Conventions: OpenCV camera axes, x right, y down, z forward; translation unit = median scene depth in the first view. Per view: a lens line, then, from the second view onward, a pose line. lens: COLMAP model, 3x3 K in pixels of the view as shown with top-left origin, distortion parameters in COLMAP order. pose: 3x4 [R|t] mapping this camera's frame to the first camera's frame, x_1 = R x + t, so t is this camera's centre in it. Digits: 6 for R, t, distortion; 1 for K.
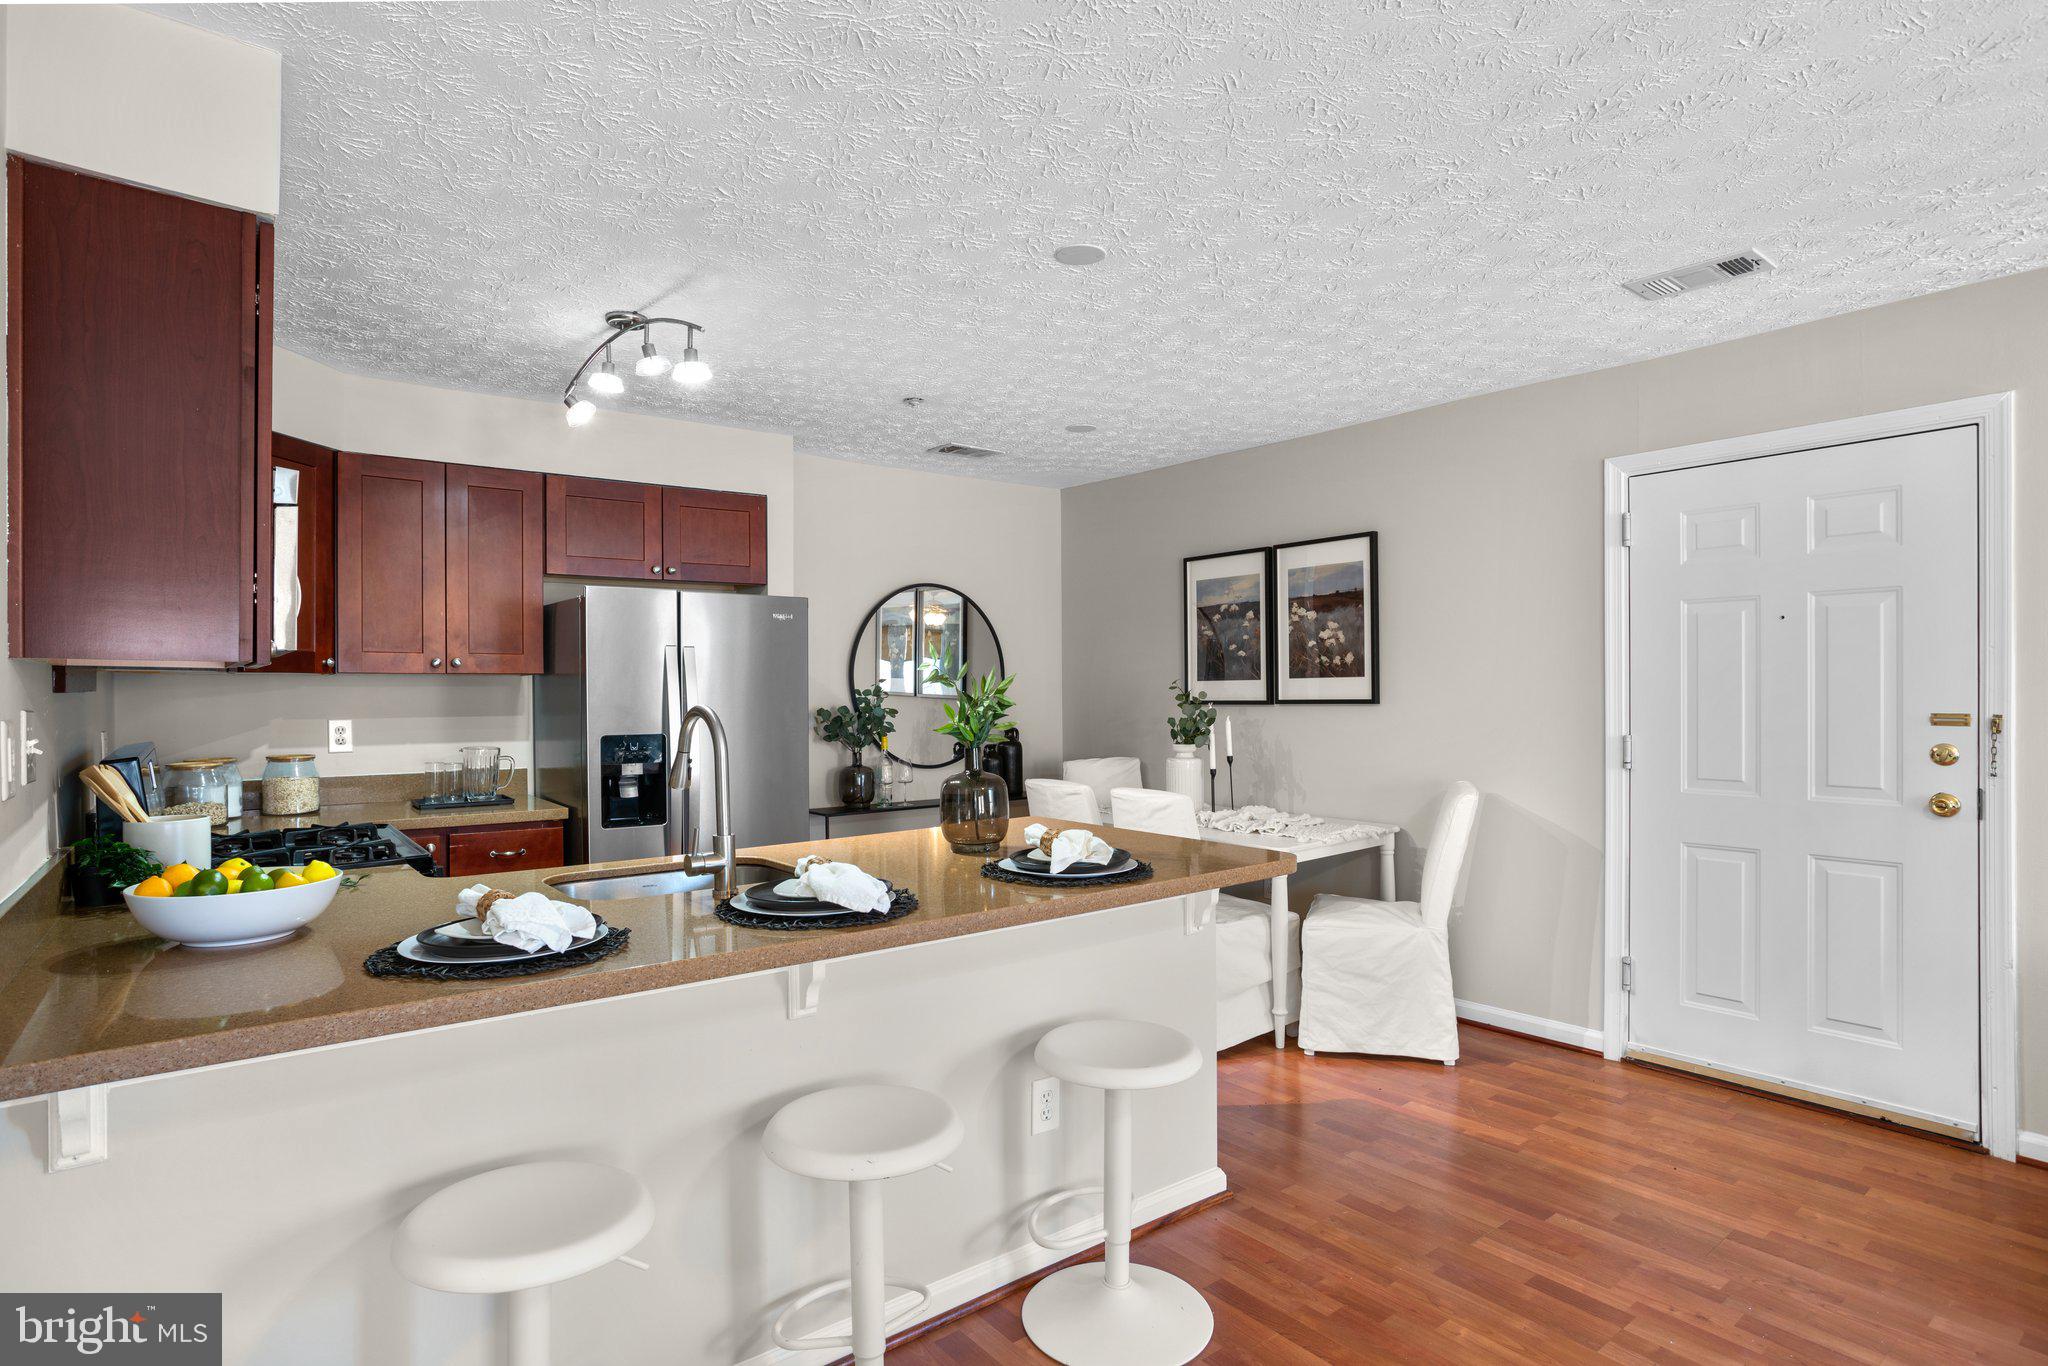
lens RADIAL K [[1064.6, 0, 1005.8], [0, 1064.6, 698.1], [0, 0, 1]] dist [-0.074575, 0.047248]
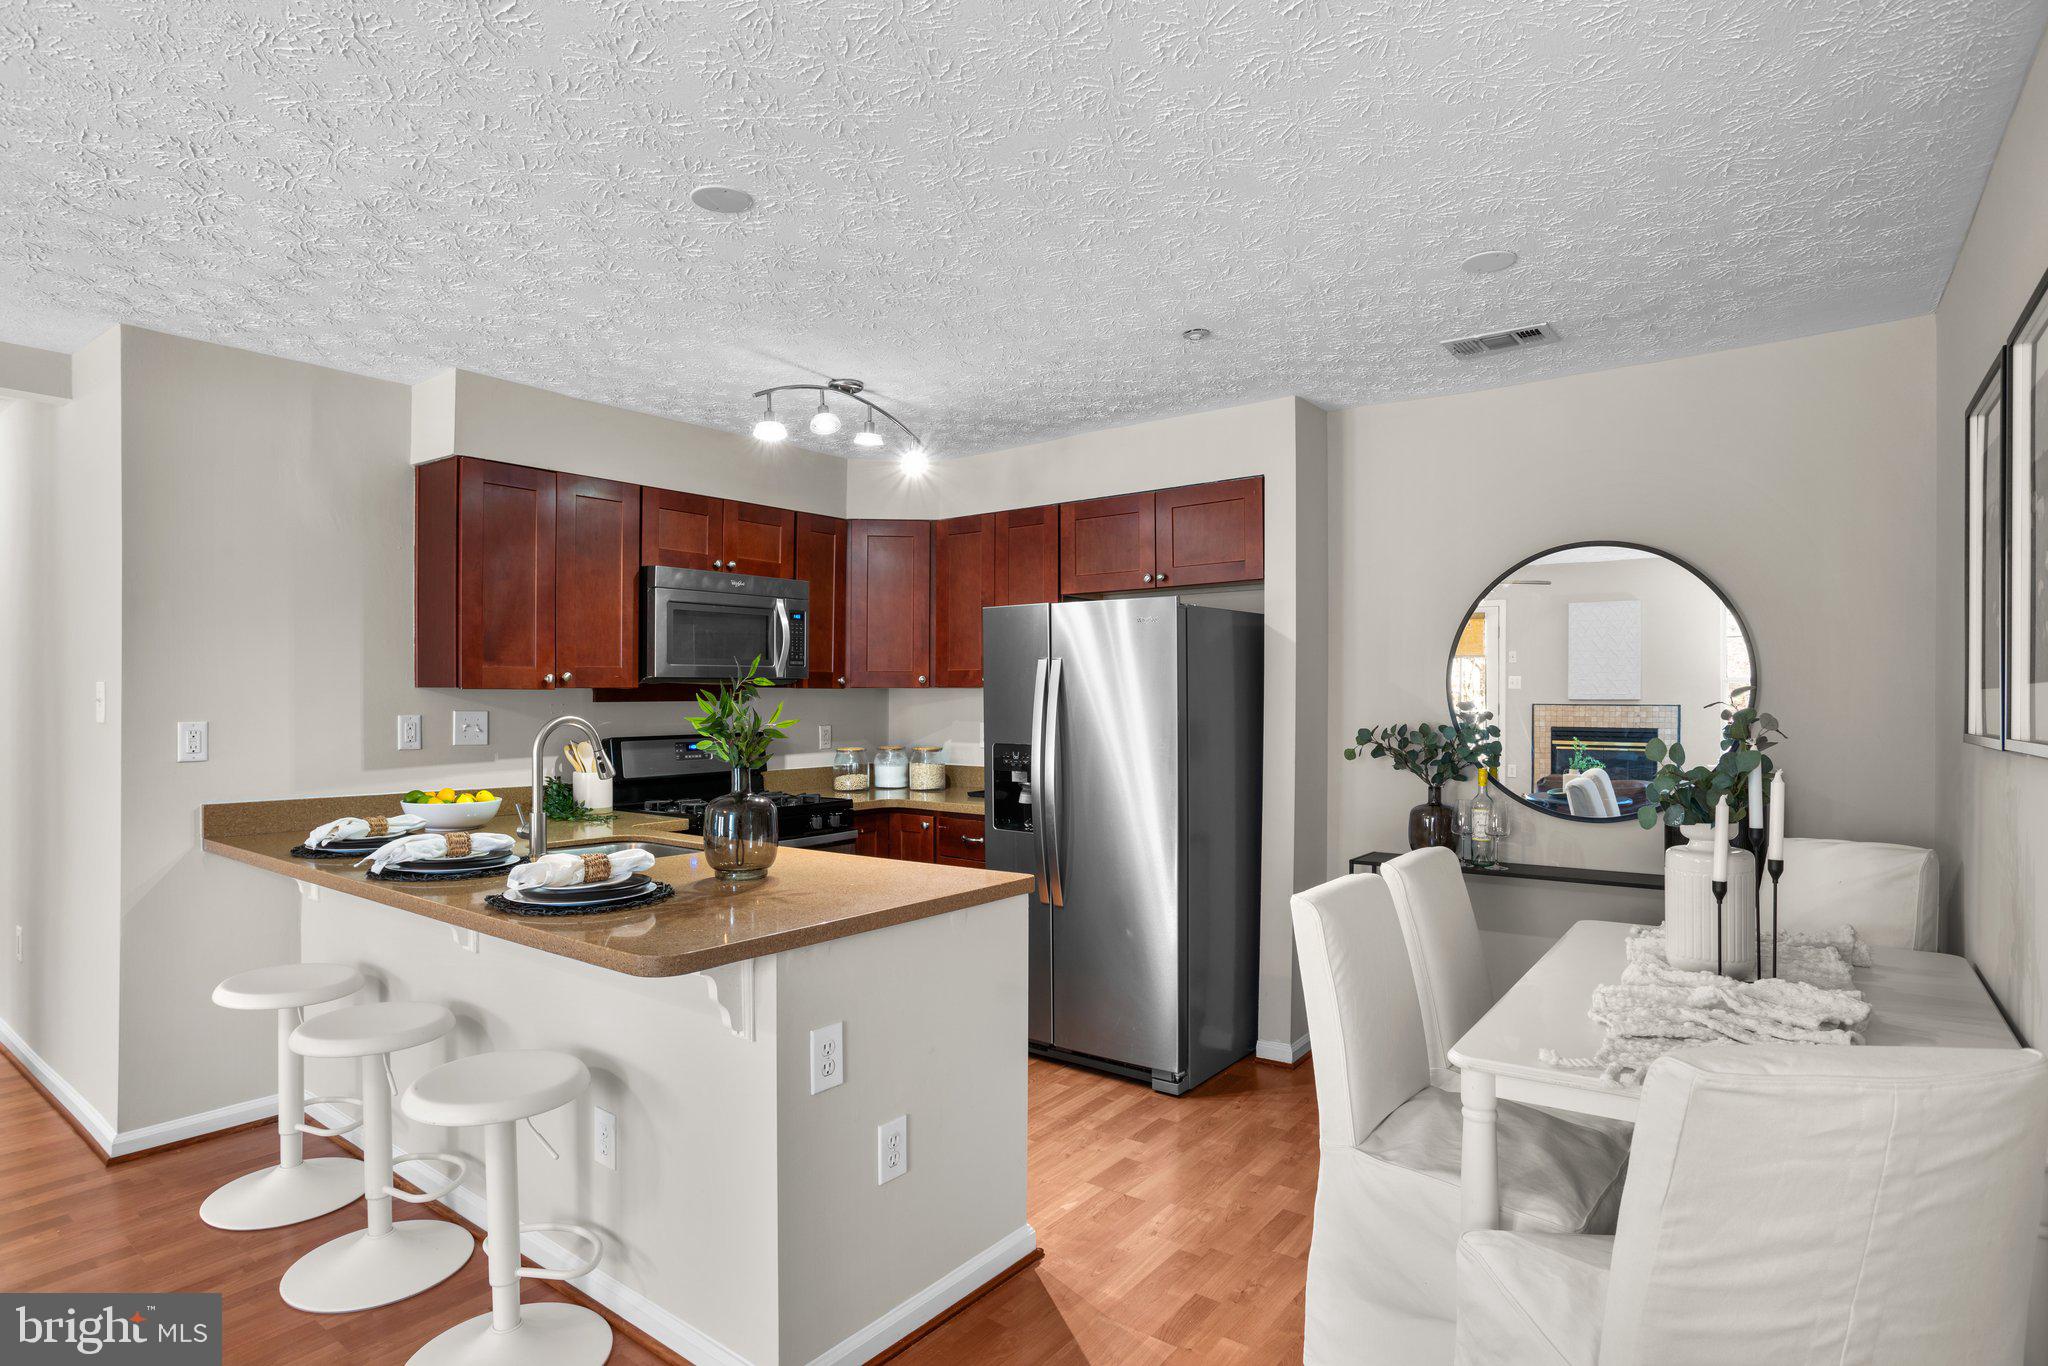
lens RADIAL K [[1064.6, 0, 1005.8], [0, 1064.6, 698.1], [0, 0, 1]] dist [-0.074575, 0.047248]
pose [[0.252650, 0.004992, -0.967545, 0.648301], [-0.008420, 0.999960, 0.002961, -0.013679], [0.967521, 0.007398, 0.252682, 0.685130]]
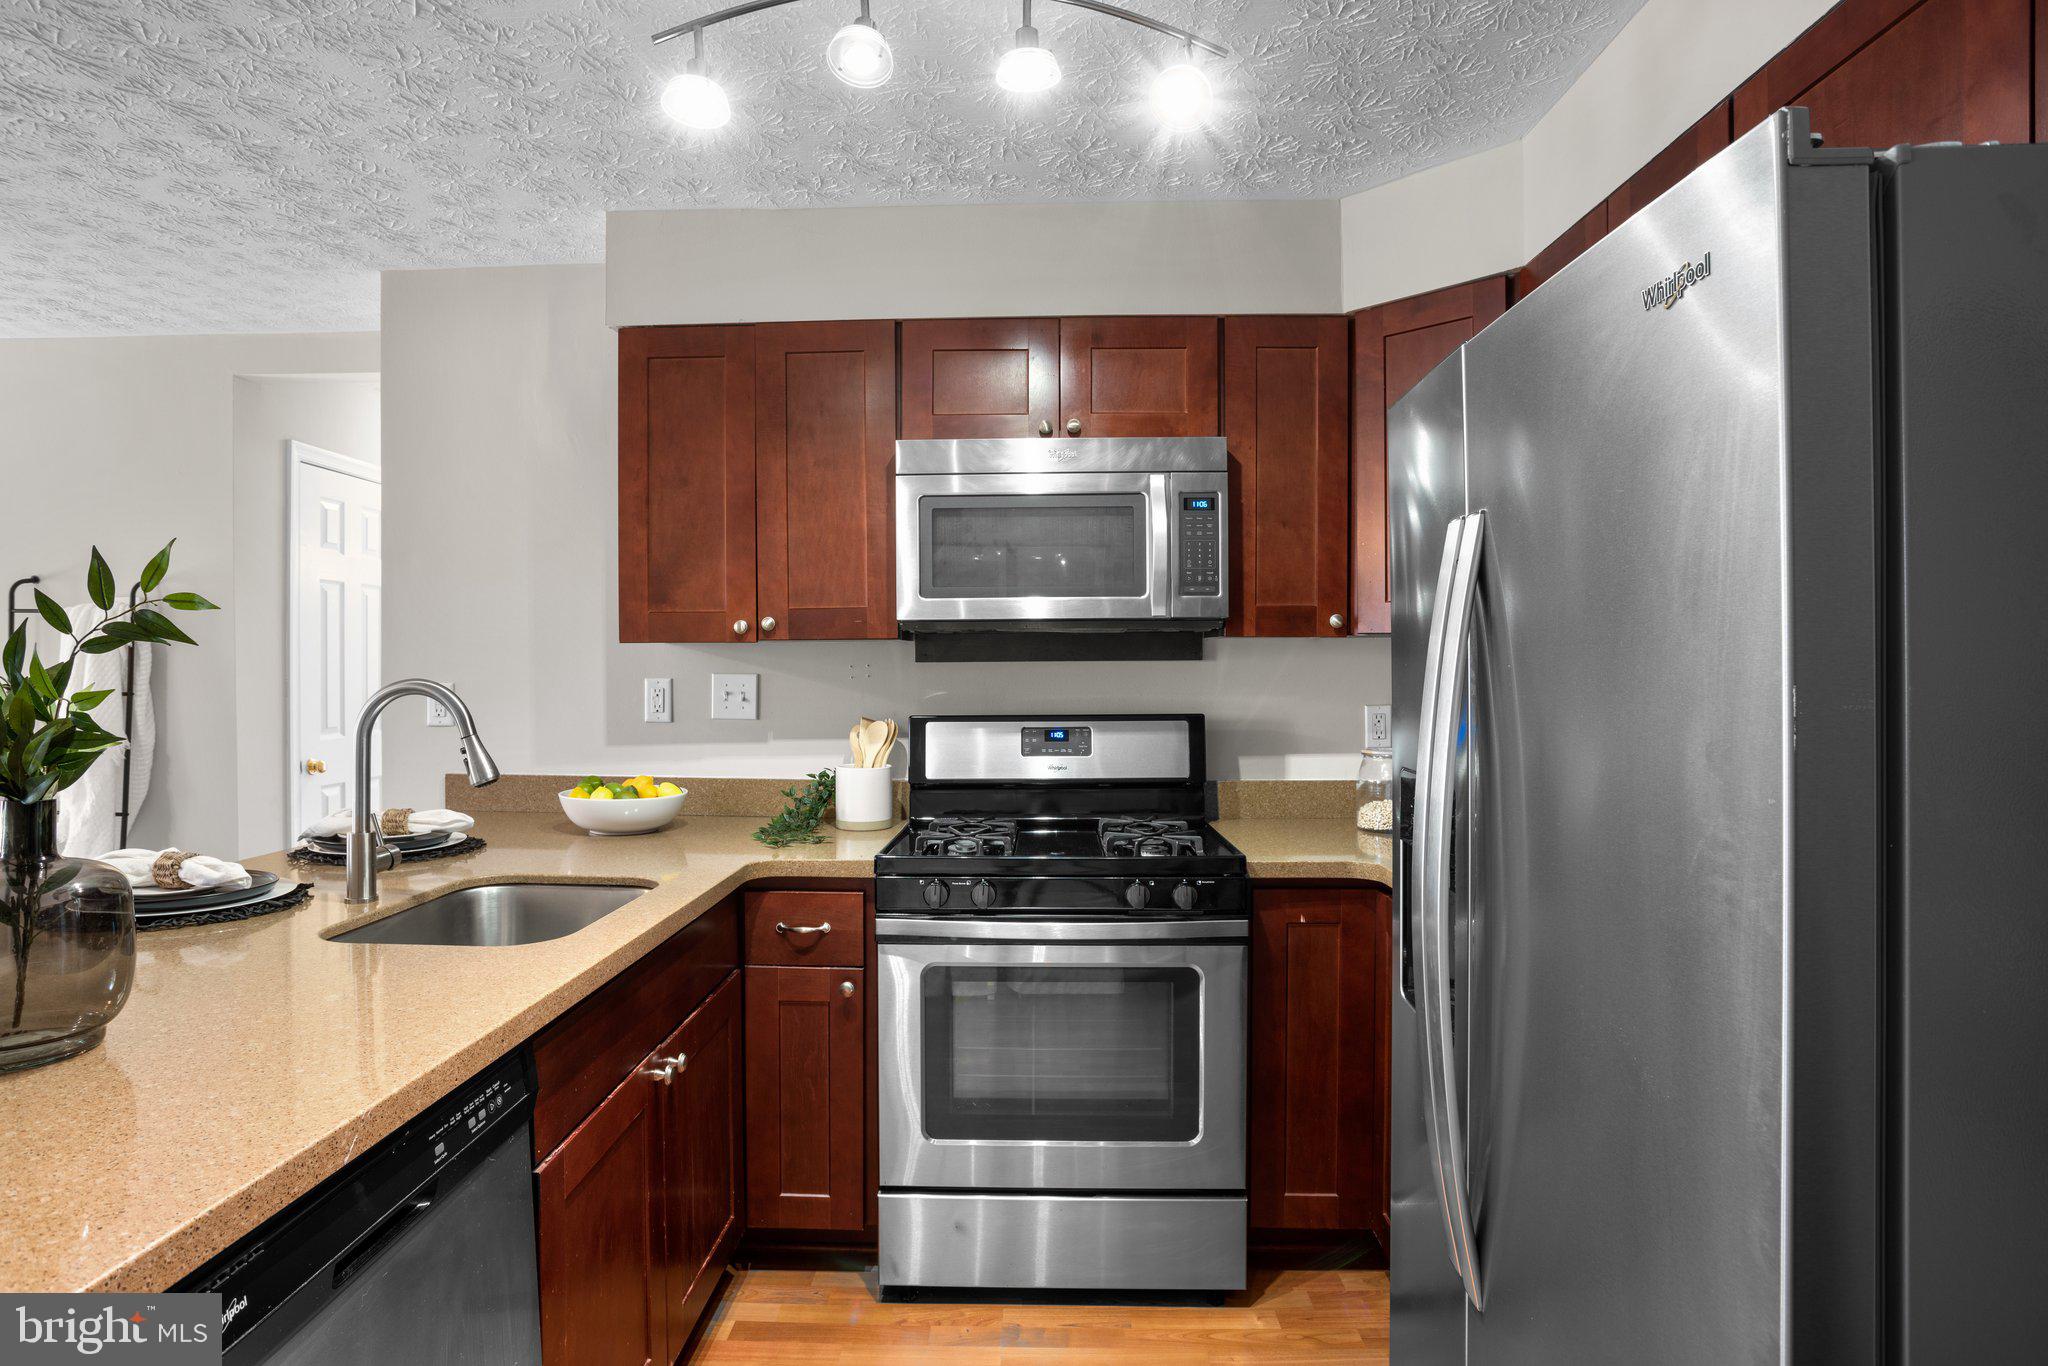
lens RADIAL K [[1057.5, 0, 1013.2], [0, 1057.5, 682.1], [0, 0, 1]] dist [-0.074609, 0.035810]
pose [[-0.632361, 0.014749, -0.774533, 0.024209], [-0.002564, 0.999773, 0.021131, -0.004926], [0.774669, 0.015348, -0.632180, 1.067743]]
